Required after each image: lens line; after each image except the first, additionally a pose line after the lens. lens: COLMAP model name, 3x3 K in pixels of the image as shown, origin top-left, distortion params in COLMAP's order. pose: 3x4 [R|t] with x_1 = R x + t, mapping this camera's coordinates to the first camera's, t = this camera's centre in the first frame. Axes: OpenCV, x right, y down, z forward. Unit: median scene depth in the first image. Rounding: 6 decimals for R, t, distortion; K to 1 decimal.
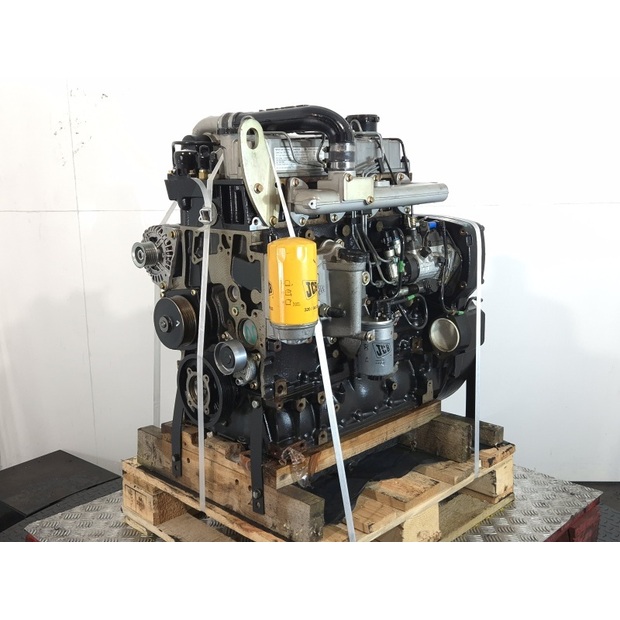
lens RADIAL K [[698.6, 0, 308.6], [0, 698.6, 310.2], [0, 0, 1]] dist [0.123410, 0.000000]
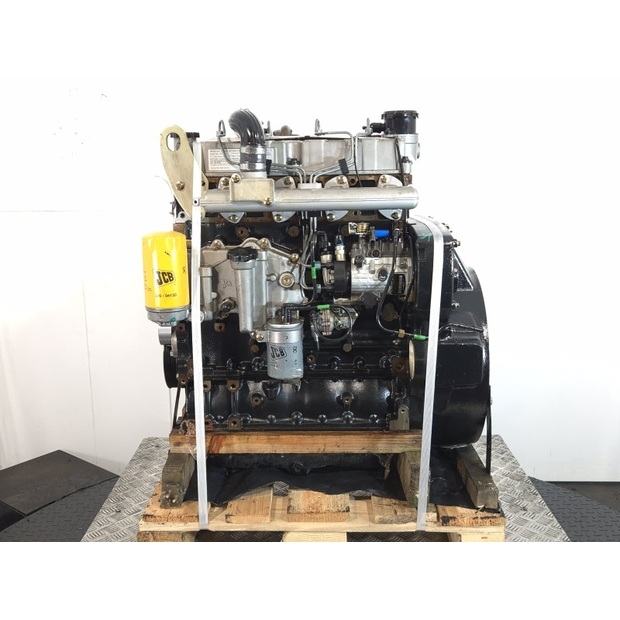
lens RADIAL K [[698.6, 0, 314.0], [0, 698.6, 306.5], [0, 0, 1]] dist [0.123410, 0.000000]
pose [[0.688258, 0.149554, -0.709883, 0.801043], [-0.145108, 0.987126, 0.067274, -0.078897], [0.710806, 0.056708, 0.701099, 0.323320]]
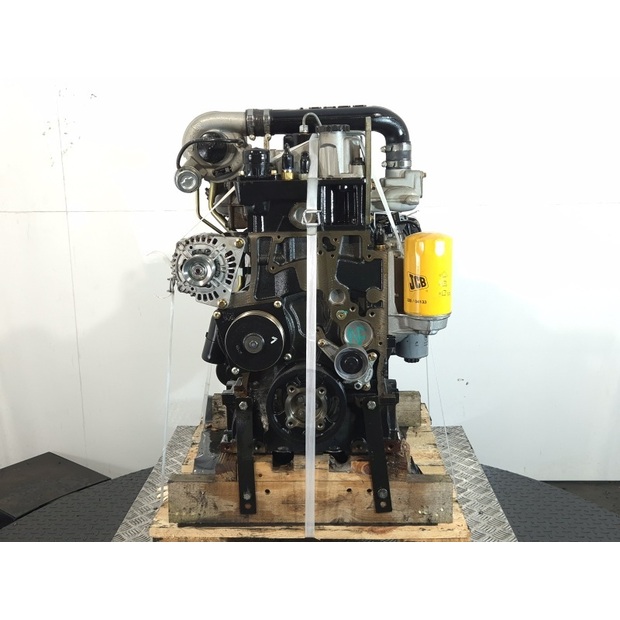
lens RADIAL K [[698.6, 0, 311.0], [0, 698.6, 308.8], [0, 0, 1]] dist [0.123410, 0.000000]
pose [[0.744500, -0.136659, 0.653487, -0.711720], [0.146441, 0.988416, 0.039863, -0.047942], [-0.651364, 0.066019, 0.755888, 0.276644]]
